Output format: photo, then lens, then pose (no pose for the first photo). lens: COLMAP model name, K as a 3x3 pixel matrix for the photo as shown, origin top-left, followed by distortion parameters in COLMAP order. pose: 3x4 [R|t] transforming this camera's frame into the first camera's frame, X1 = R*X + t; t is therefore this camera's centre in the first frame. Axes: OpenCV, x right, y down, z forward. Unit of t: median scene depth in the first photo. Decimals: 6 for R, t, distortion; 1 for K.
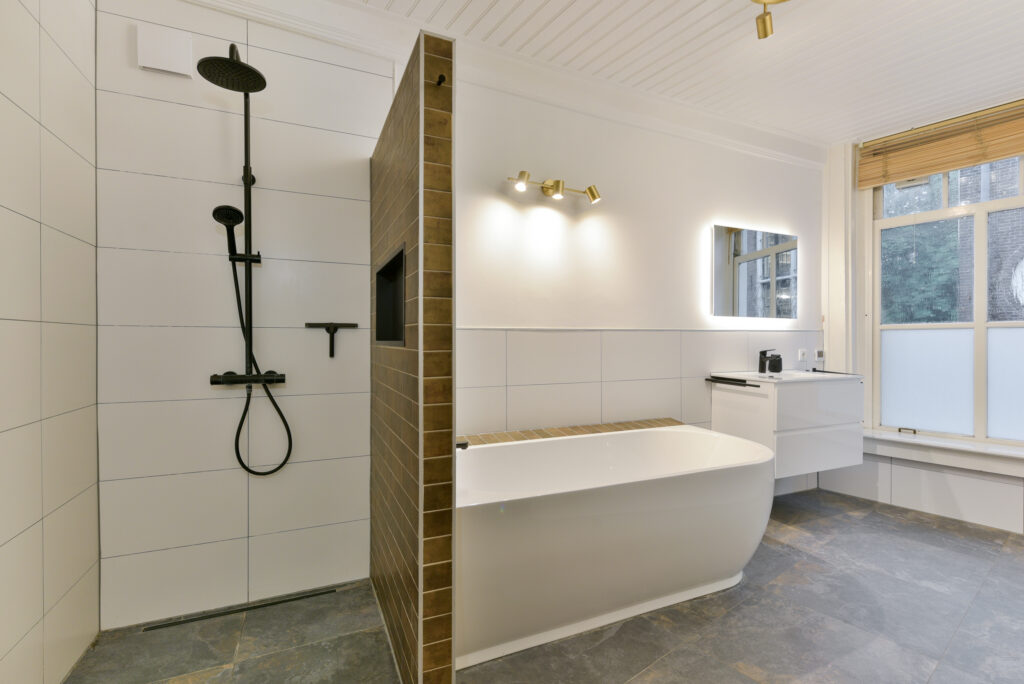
lens RADIAL K [[441.7, 0, 515.9], [0, 441.7, 342.9], [0, 0, 1]] dist [0.000194, -0.000552]
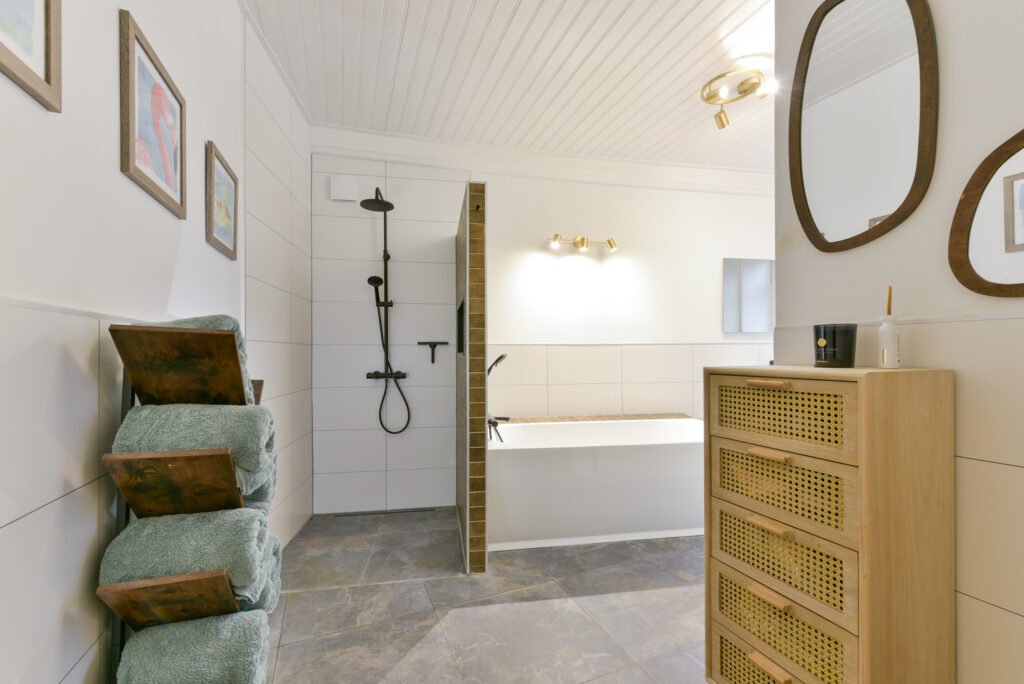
lens RADIAL K [[422.0, 0, 515.4], [0, 422.0, 353.1], [0, 0, 1]] dist [0.001405, 0.000009]
pose [[0.964236, -0.003126, -0.265025, 0.221498], [0.001388, 0.999976, -0.006746, 0.005668], [0.265040, 0.006136, 0.964218, -0.315474]]
